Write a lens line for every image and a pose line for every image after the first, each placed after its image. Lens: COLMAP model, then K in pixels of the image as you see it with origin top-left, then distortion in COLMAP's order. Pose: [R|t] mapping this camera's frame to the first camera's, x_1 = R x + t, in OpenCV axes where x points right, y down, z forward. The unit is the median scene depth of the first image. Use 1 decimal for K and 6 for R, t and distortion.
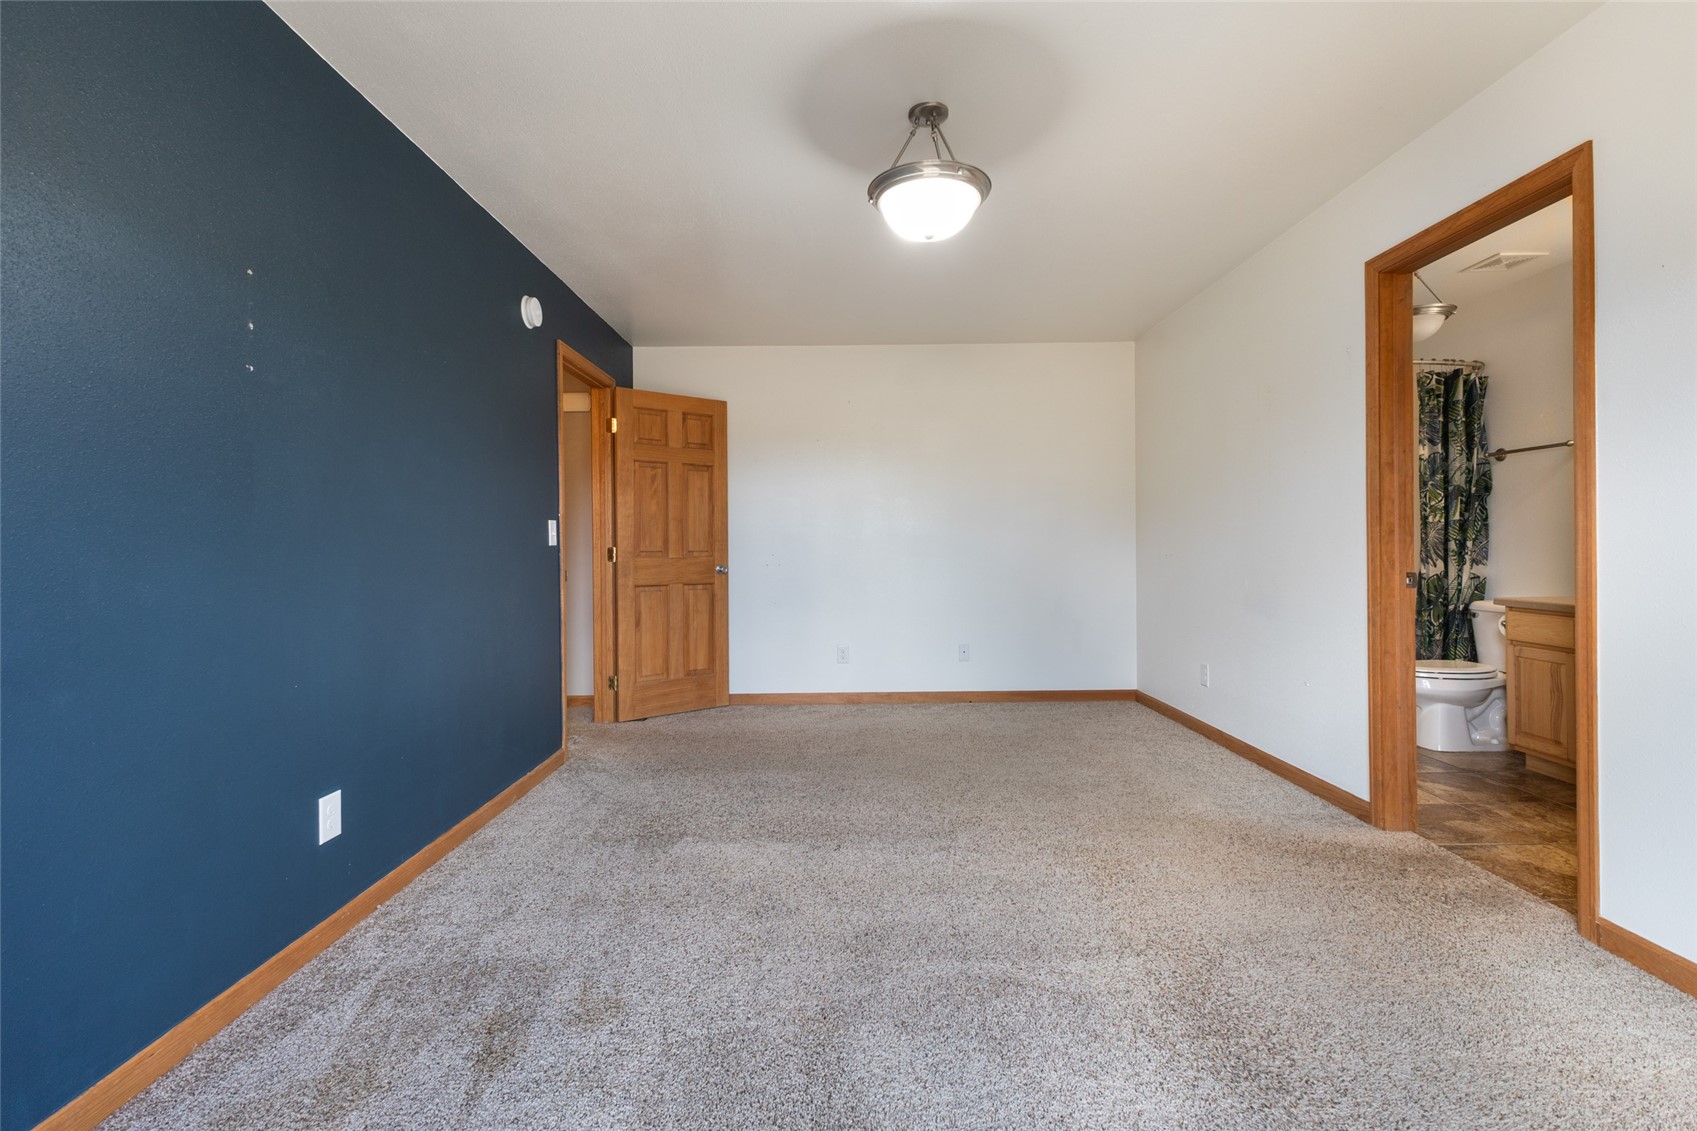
lens RADIAL K [[736.9, 0, 845.1], [0, 736.9, 552.4], [0, 0, 1]] dist [0.012211, -0.003489]
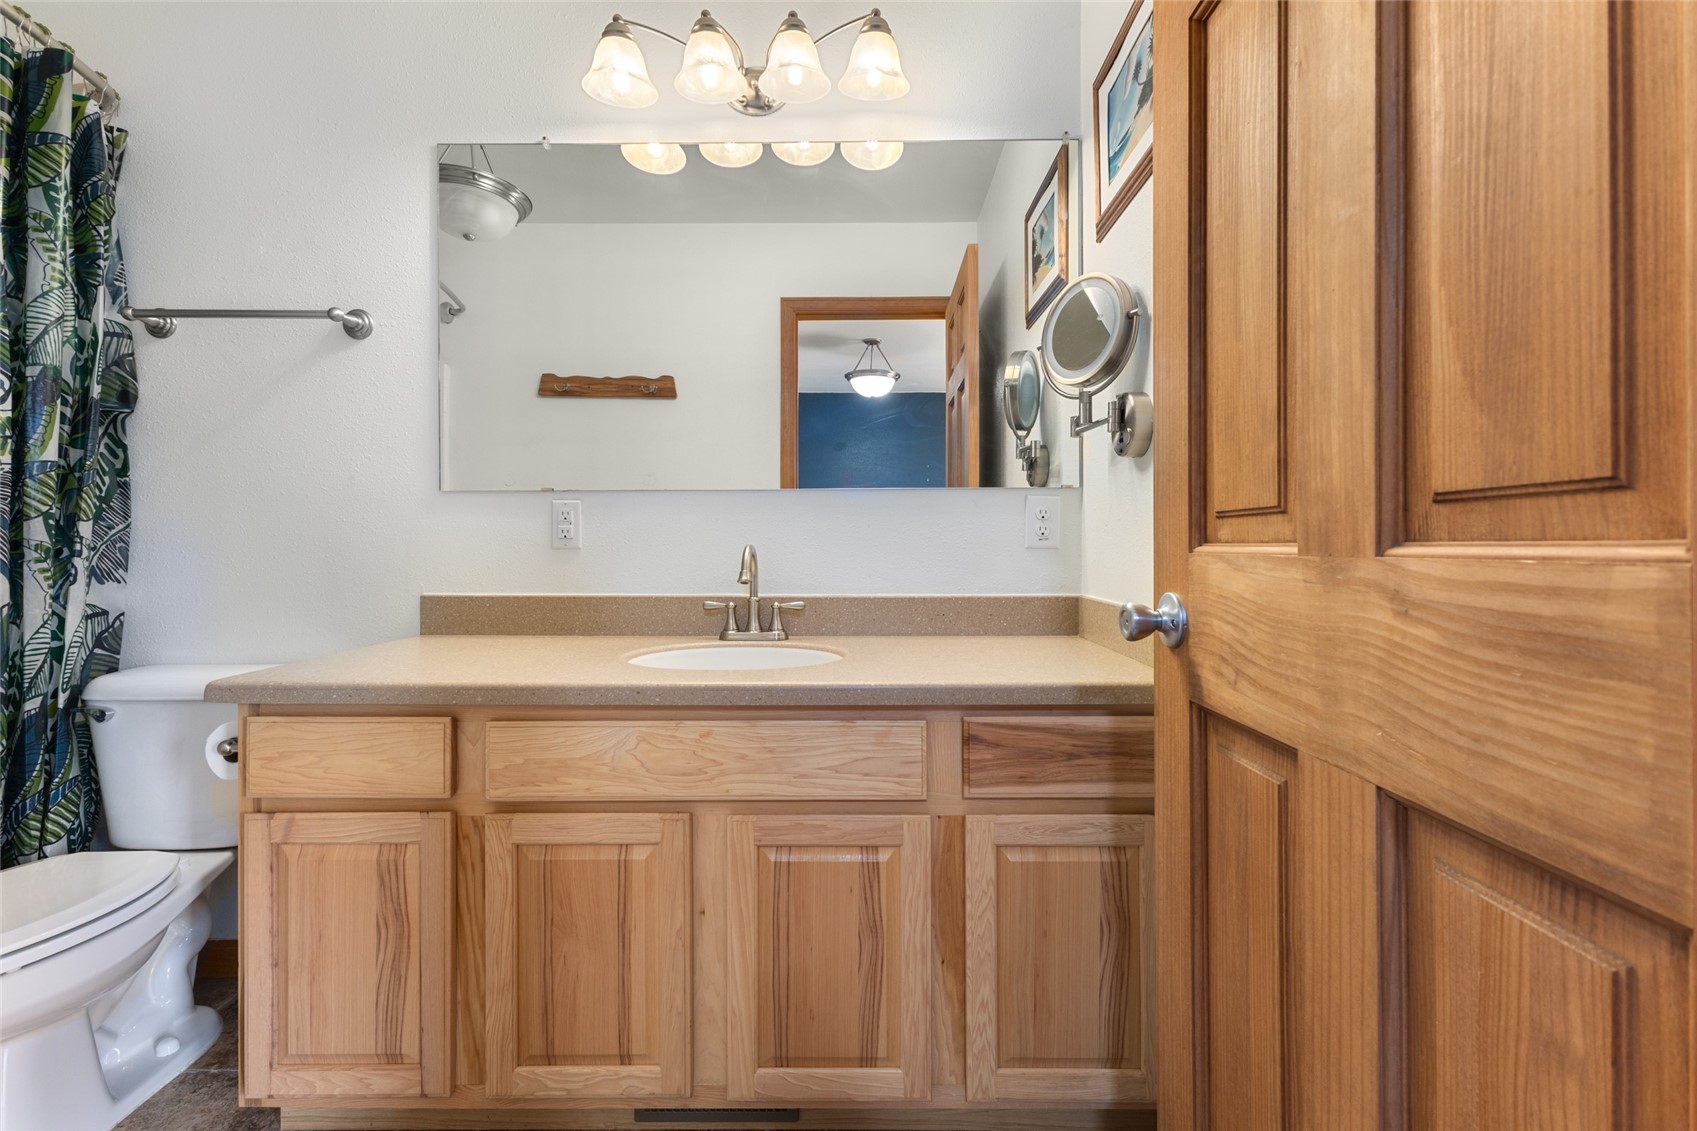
lens RADIAL K [[736.9, 0, 842.5], [0, 736.9, 541.5], [0, 0, 1]] dist [0.012211, -0.003489]
pose [[0.006973, 0.013748, 0.999881, 0.460159], [0.007674, 0.999875, -0.013802, 0.003380], [-0.999946, 0.007769, 0.006866, 0.606139]]
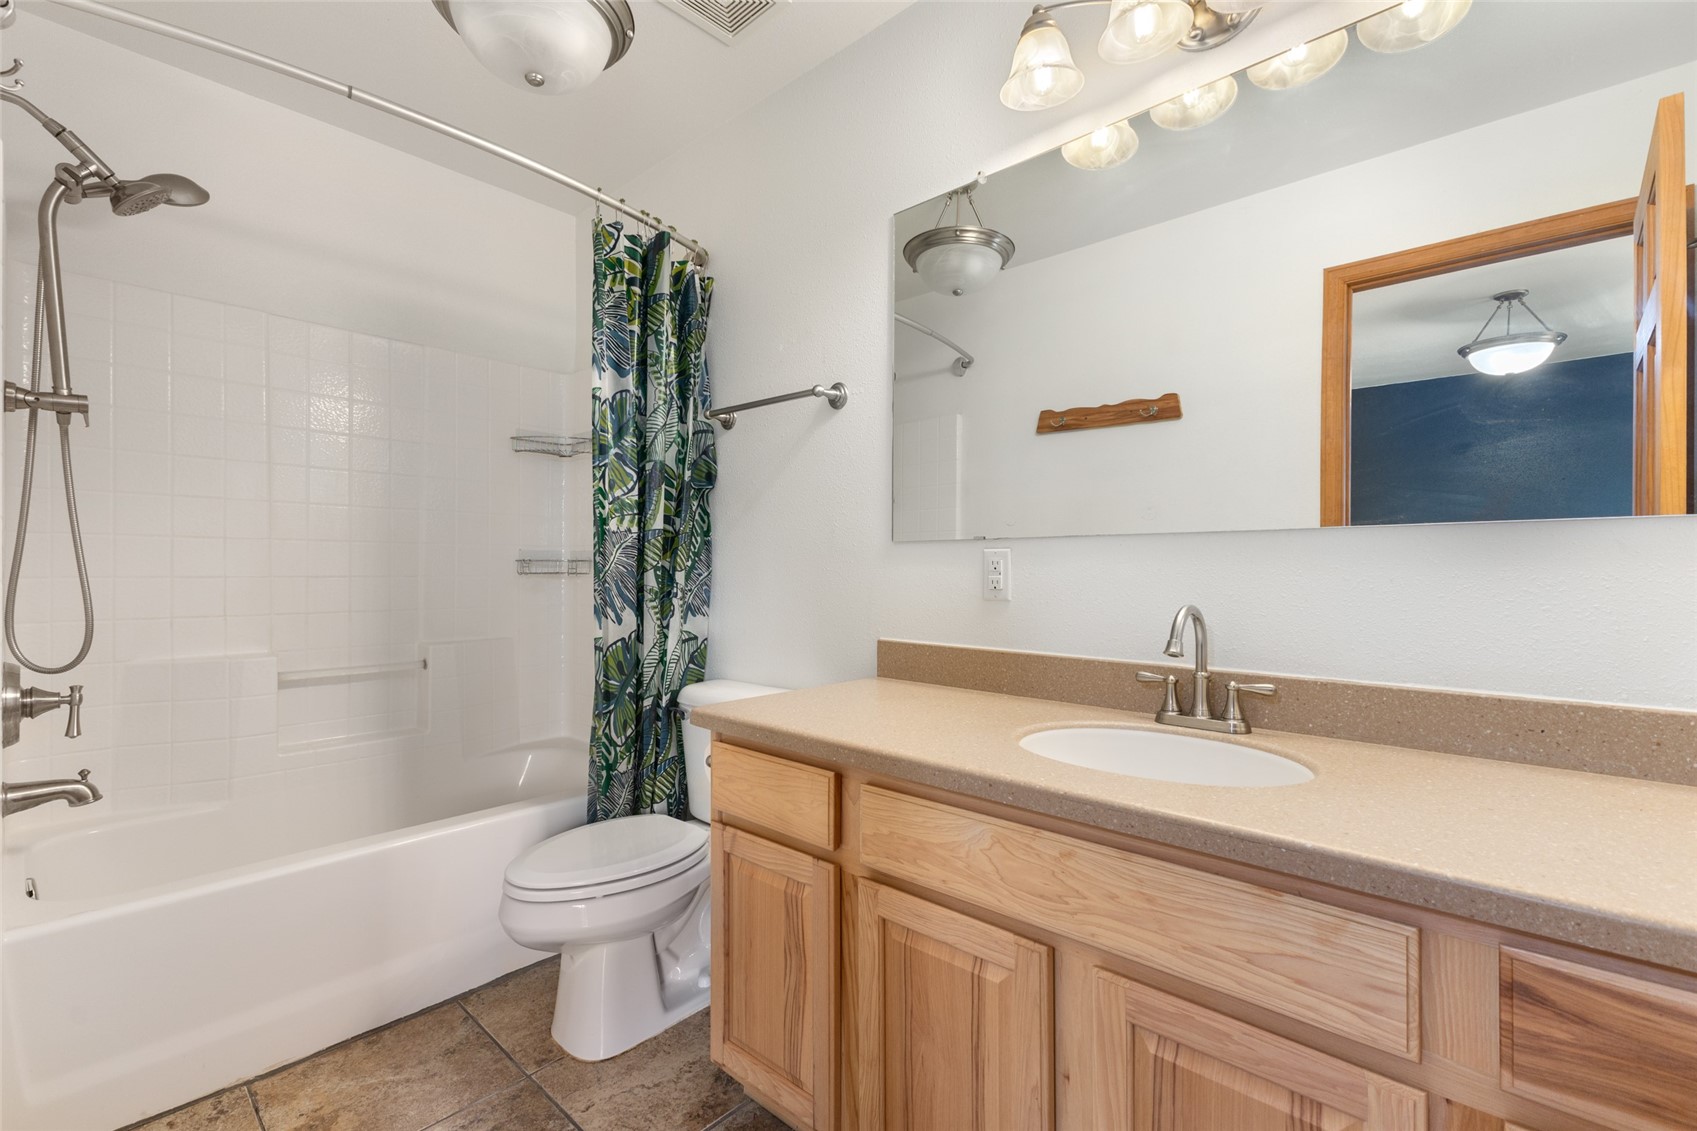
lens RADIAL K [[736.9, 0, 860.9], [0, 736.9, 569.9], [0, 0, 1]] dist [0.012211, -0.003489]
pose [[0.663200, 0.013996, 0.748312, 0.535419], [-0.006489, 0.999895, -0.012950, -0.010381], [-0.748414, 0.003733, 0.663221, 0.557580]]
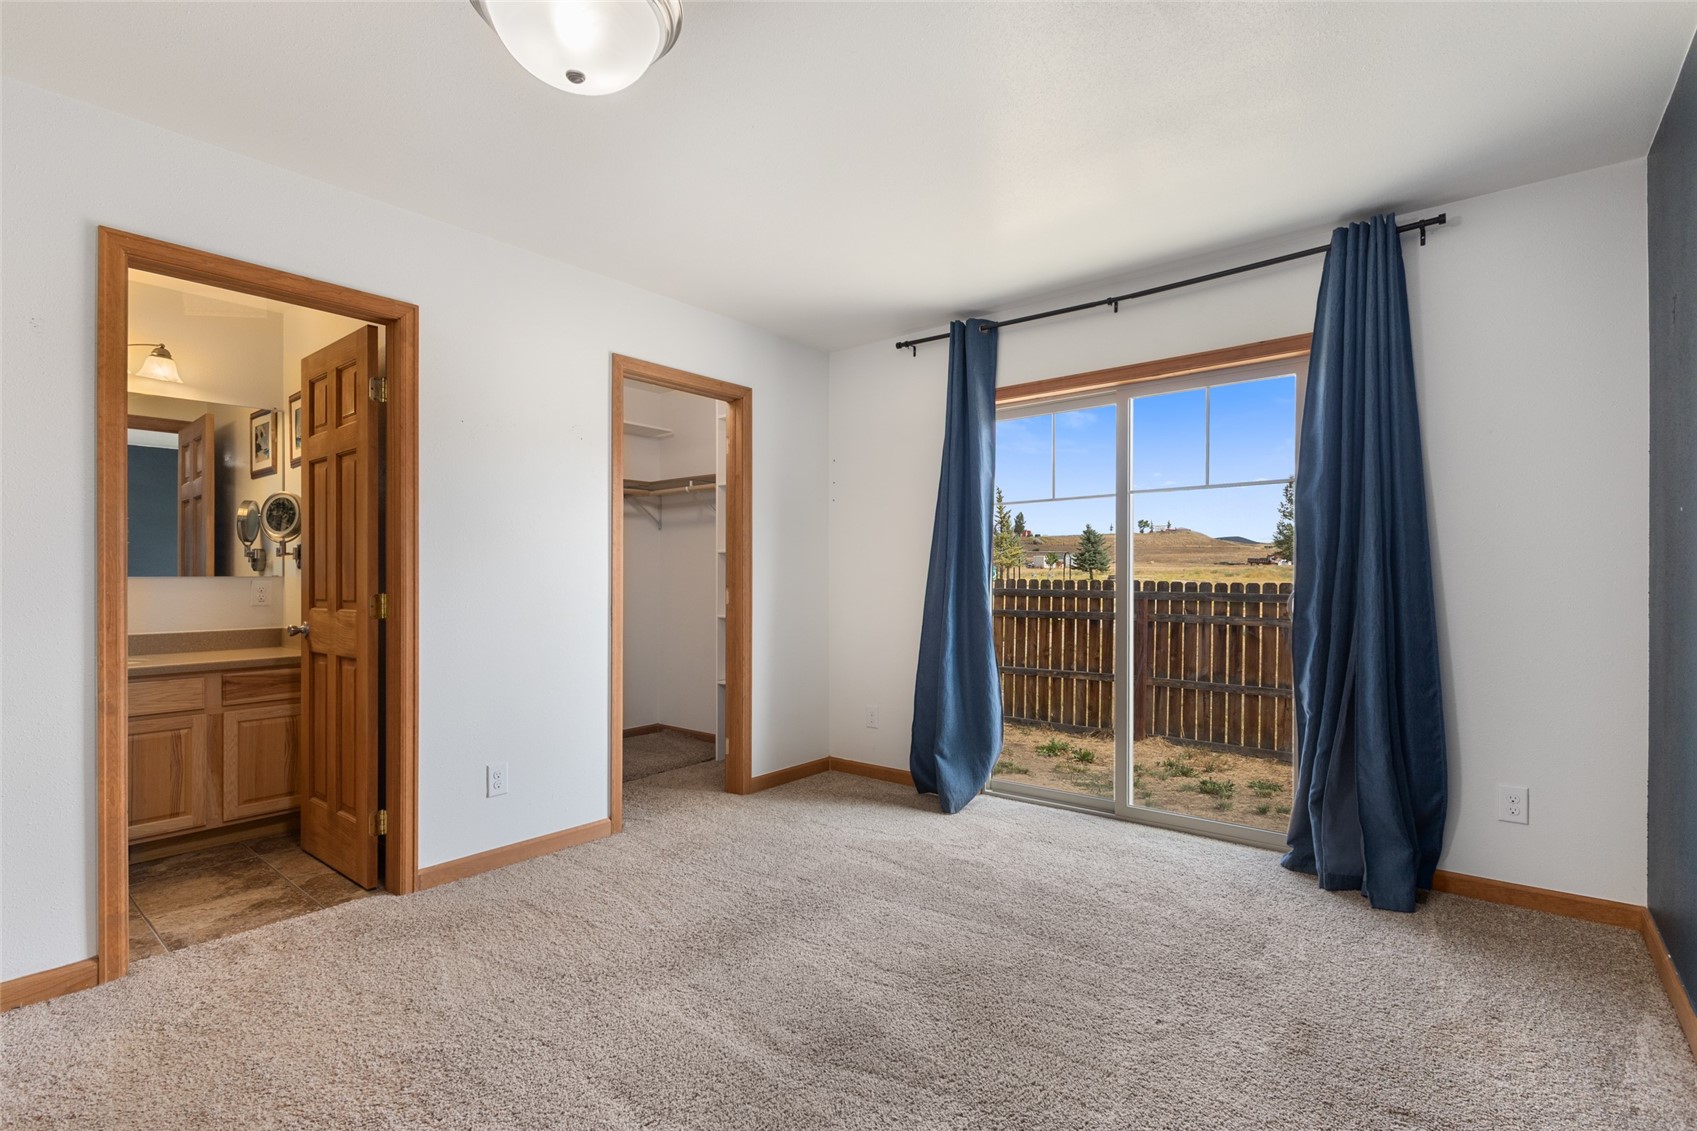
lens RADIAL K [[782.9, 0, 860.2], [0, 782.9, 582.6], [0, 0, 1]] dist [0.000830, -0.000977]
pose [[-0.787206, 0.013751, 0.616536, -0.256043], [0.013916, 0.999893, -0.004533, -0.012239], [-0.616533, 0.005011, -0.787313, 0.789139]]
